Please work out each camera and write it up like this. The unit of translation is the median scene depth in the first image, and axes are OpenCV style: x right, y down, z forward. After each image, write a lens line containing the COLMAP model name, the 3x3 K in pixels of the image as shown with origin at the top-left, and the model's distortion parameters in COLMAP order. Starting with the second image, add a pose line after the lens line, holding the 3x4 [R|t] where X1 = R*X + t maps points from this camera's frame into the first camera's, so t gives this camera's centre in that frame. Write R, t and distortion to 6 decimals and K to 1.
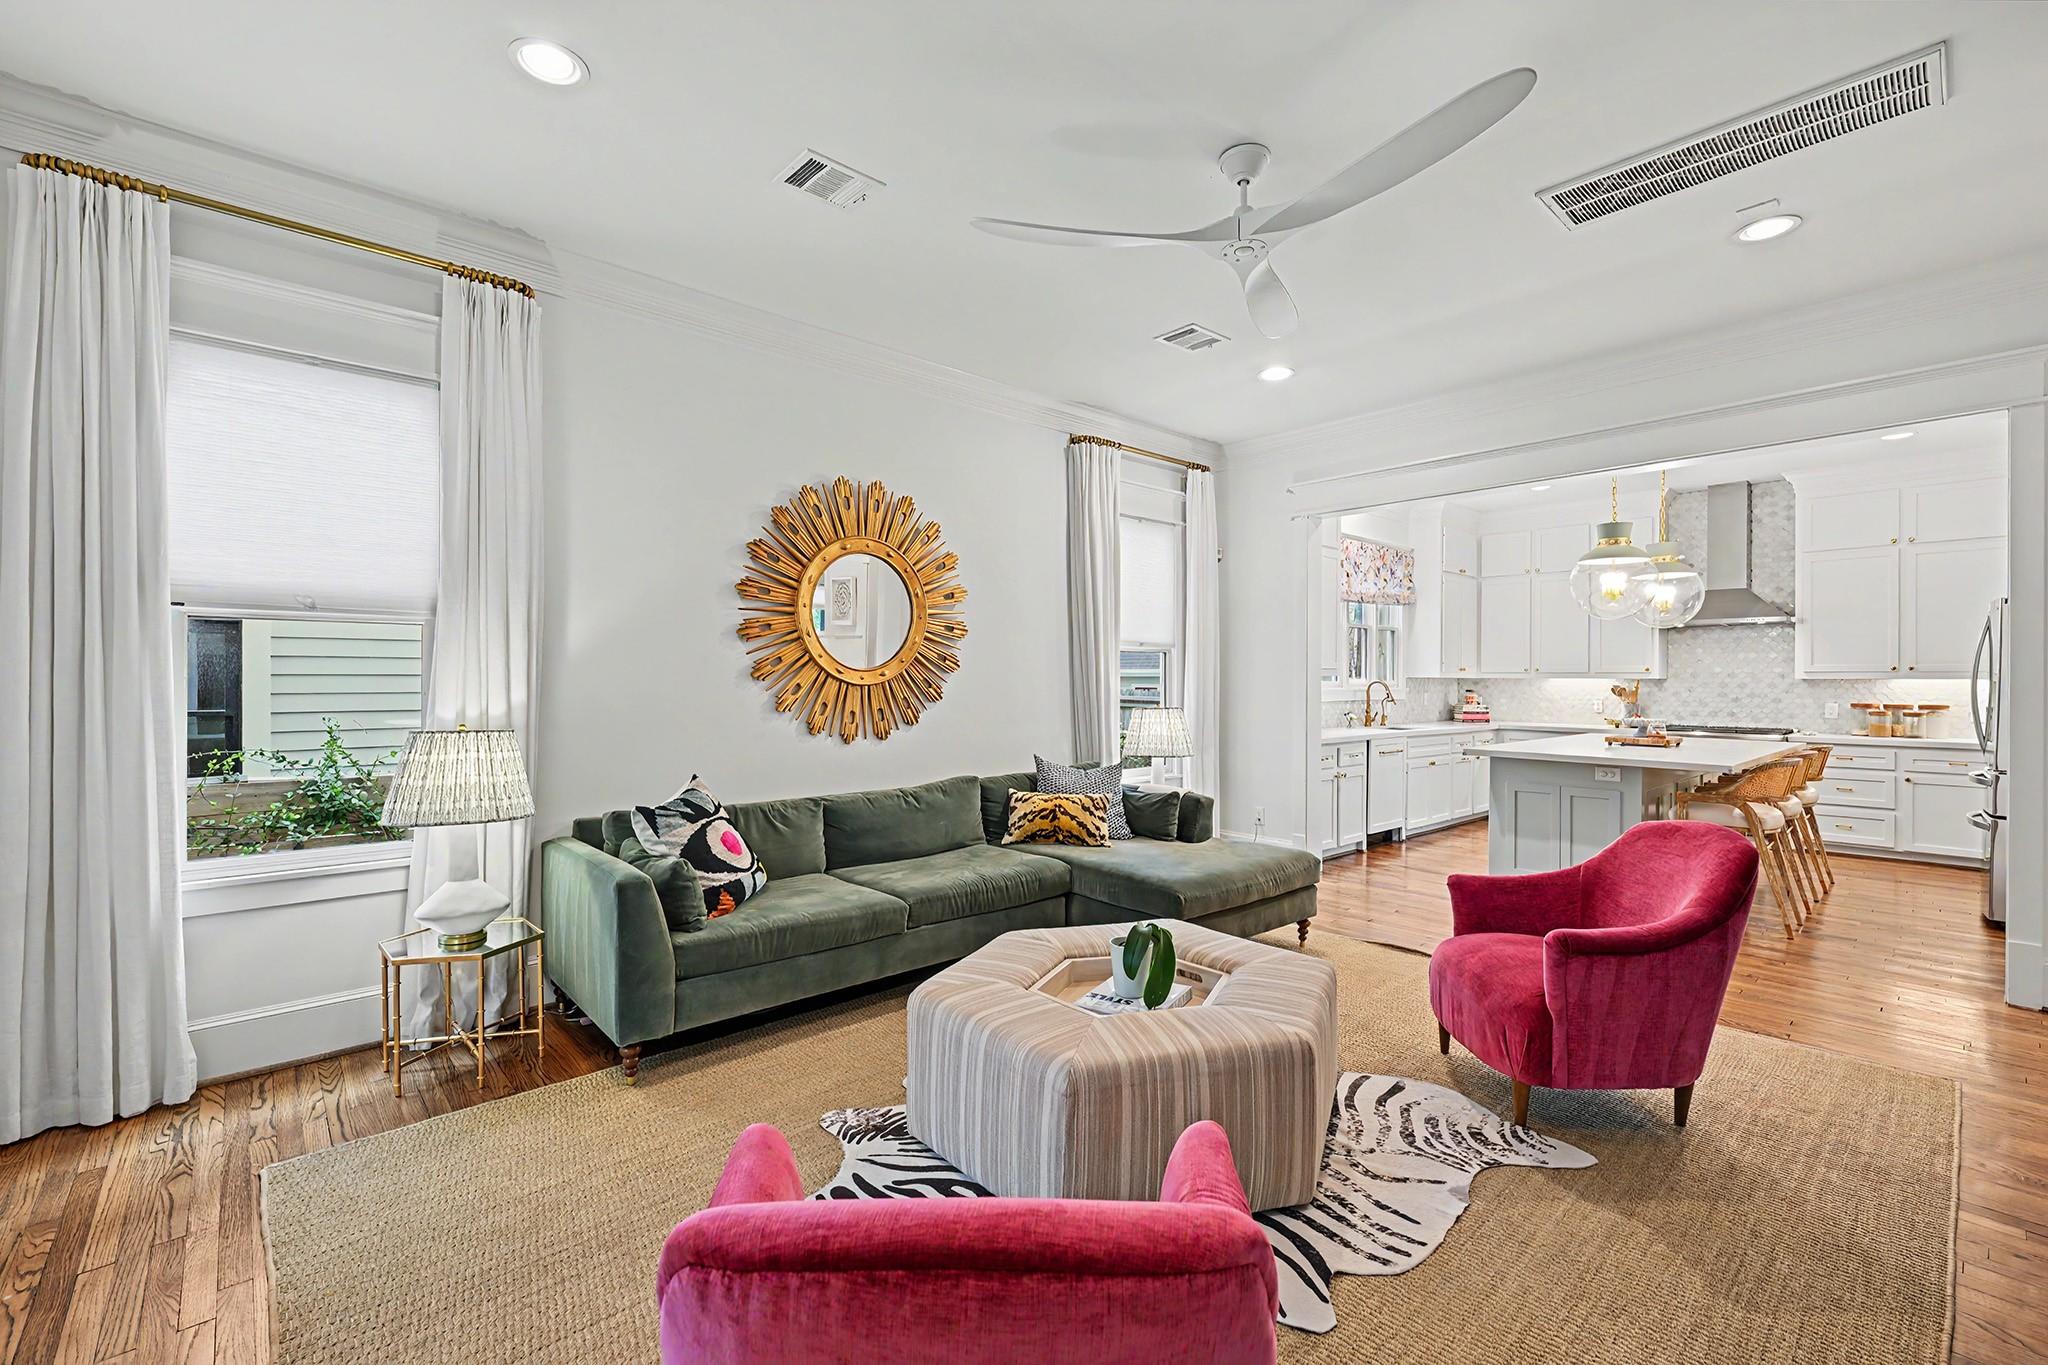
lens RADIAL K [[885.9, 0, 1012.2], [0, 885.9, 698.2], [0, 0, 1]] dist [0.001533, -0.000051]
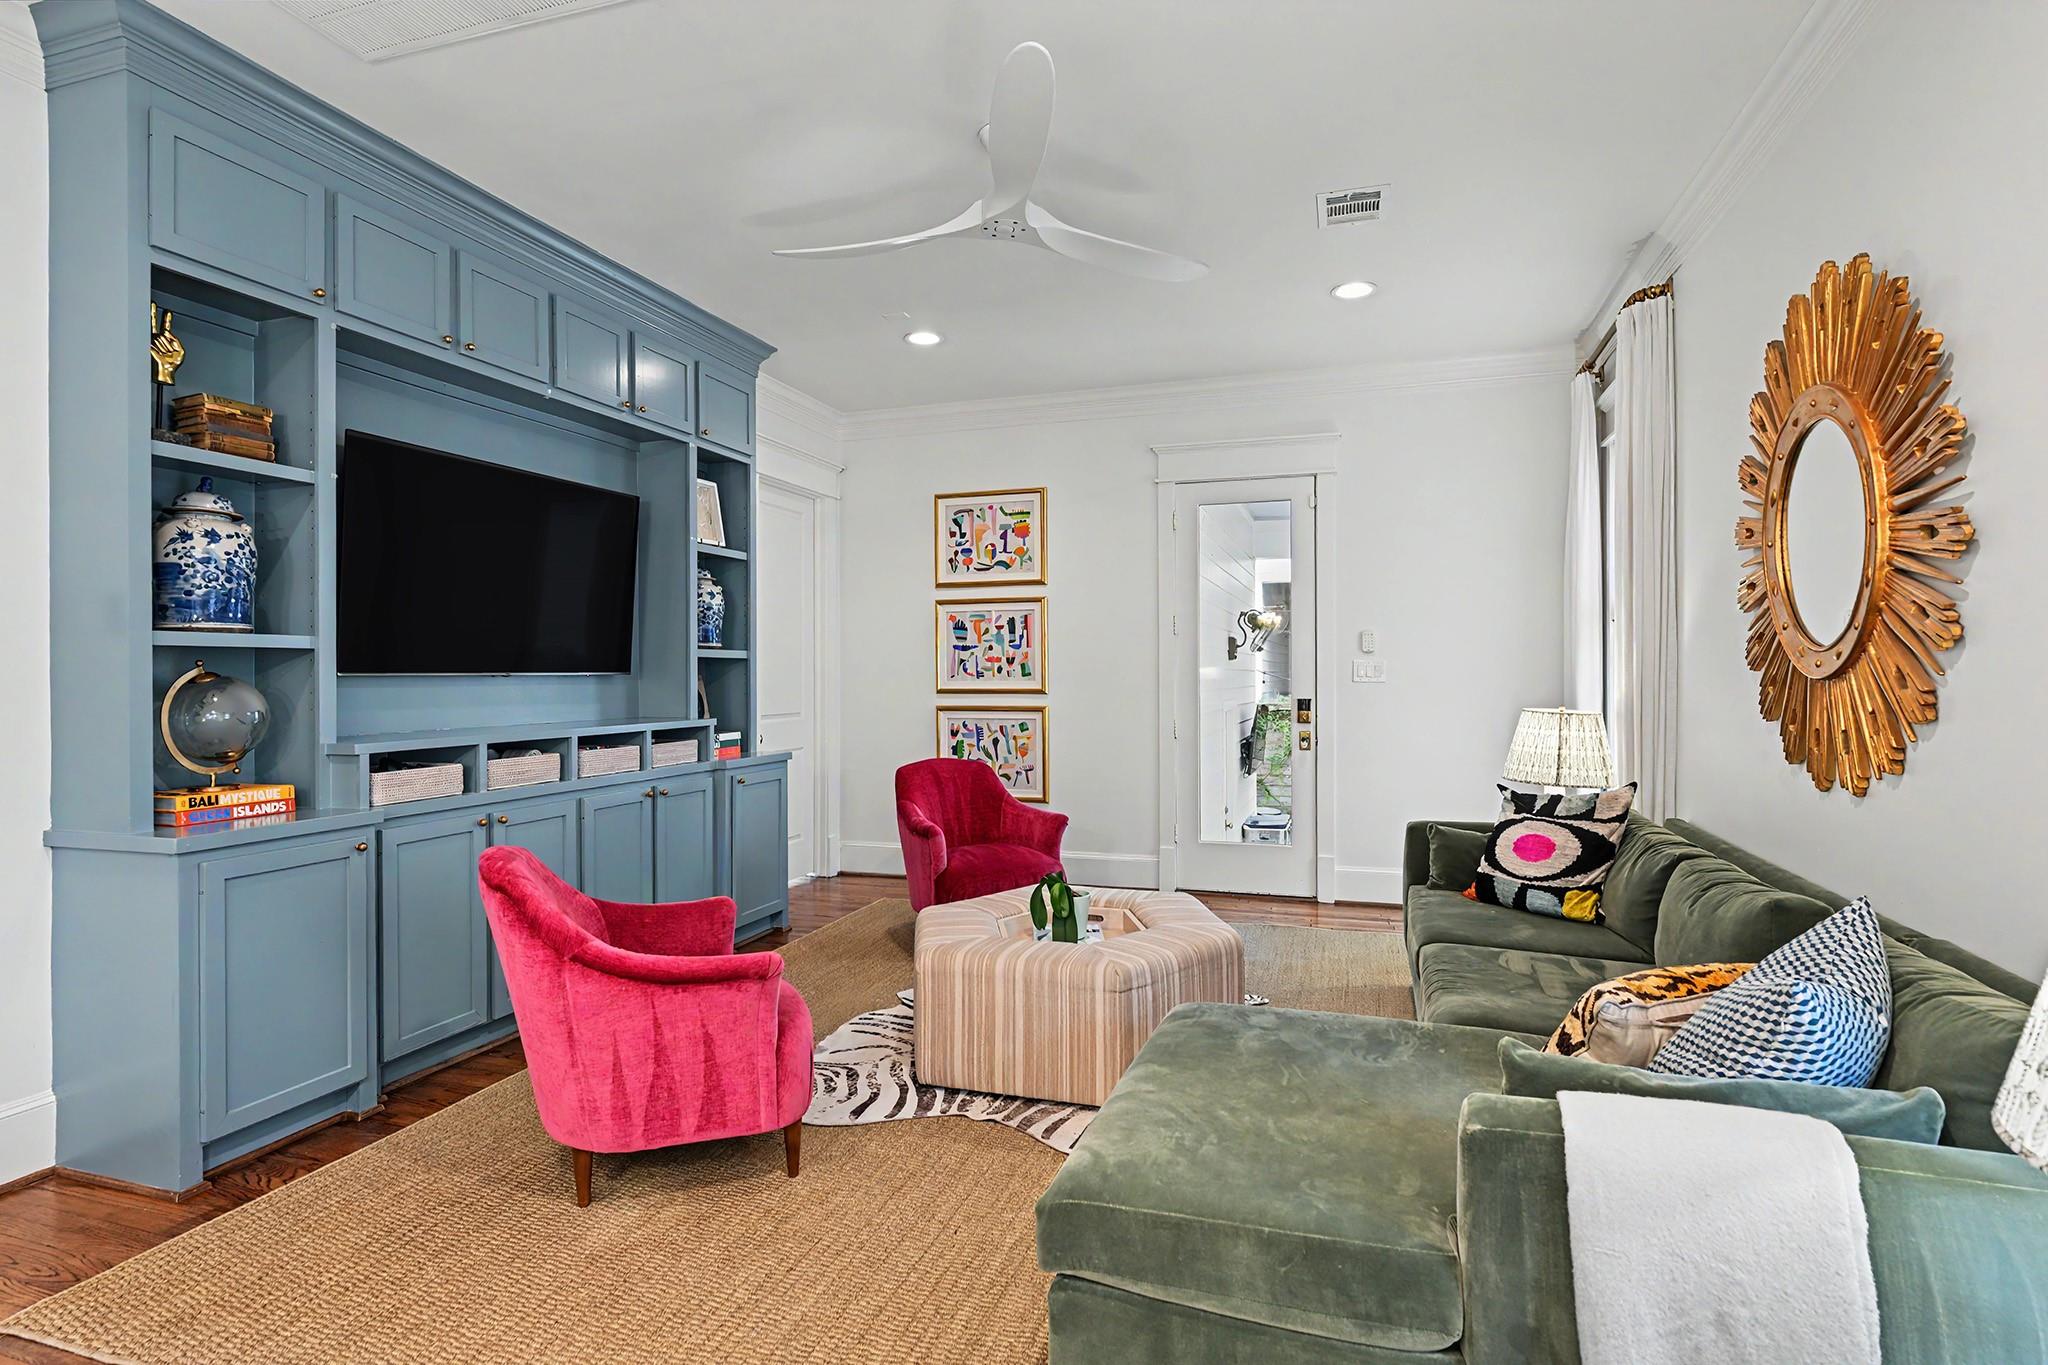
lens RADIAL K [[1057.9, 0, 1039.8], [0, 1057.9, 673.5], [0, 0, 1]] dist [-0.012734, 0.000572]
pose [[-0.856698, 0.001327, -0.515816, 0.520801], [-0.013089, 0.999619, 0.024312, -0.026919], [0.515652, 0.027579, -0.856354, 1.258695]]
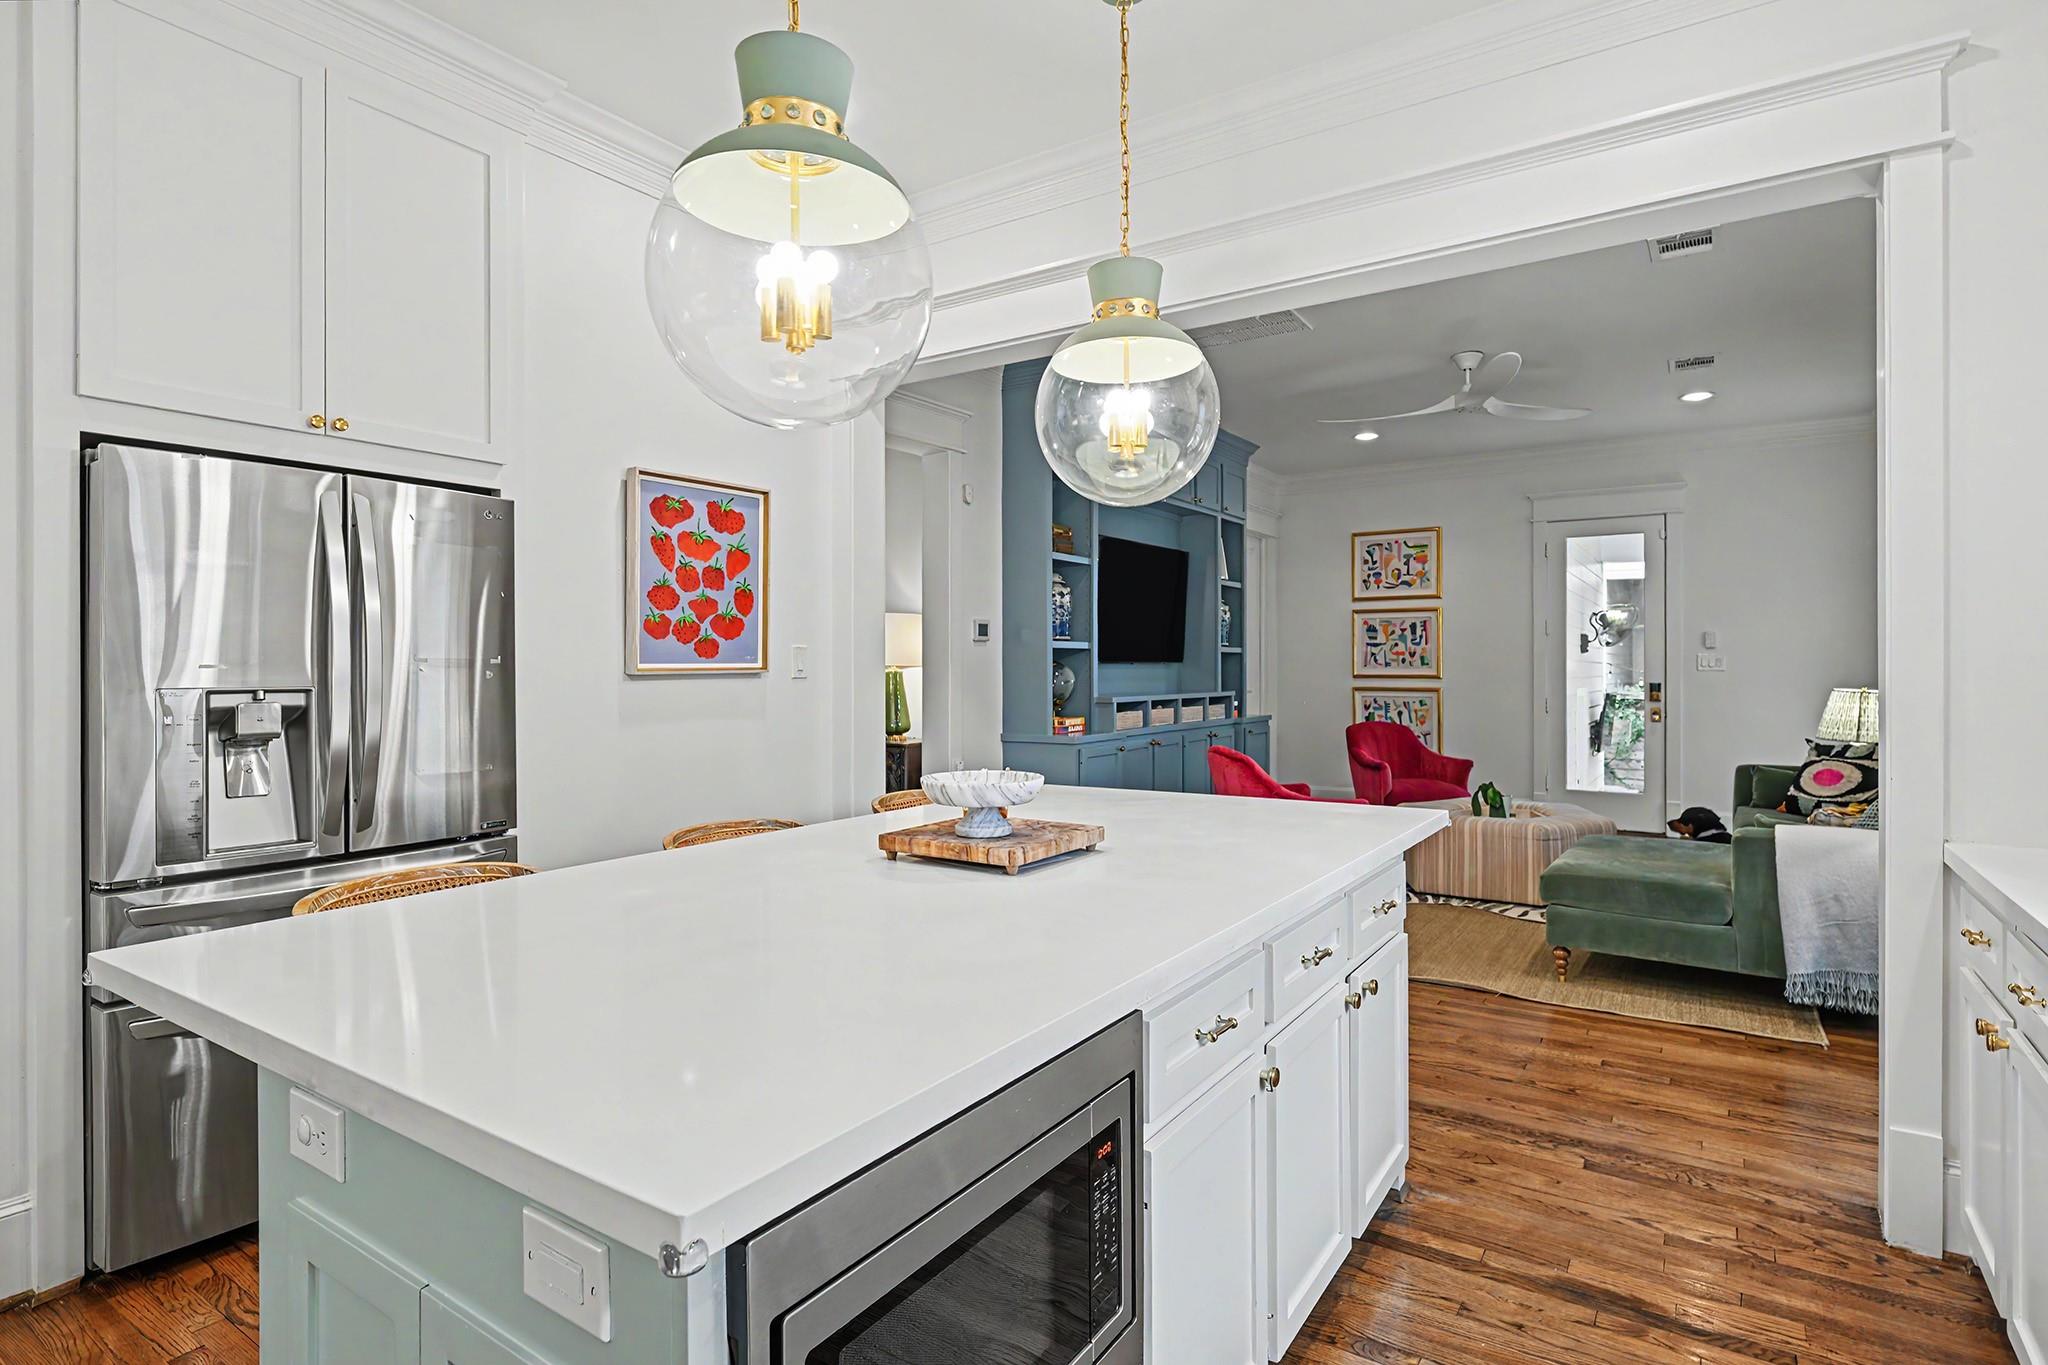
lens RADIAL K [[1057.9, 0, 1007.0], [0, 1057.9, 663.6], [0, 0, 1]] dist [-0.012734, 0.000572]
pose [[-0.971222, -0.002403, -0.238163, 1.008475], [-0.008870, 0.999620, 0.026086, -0.035808], [0.238010, 0.027448, -0.970875, 1.728548]]
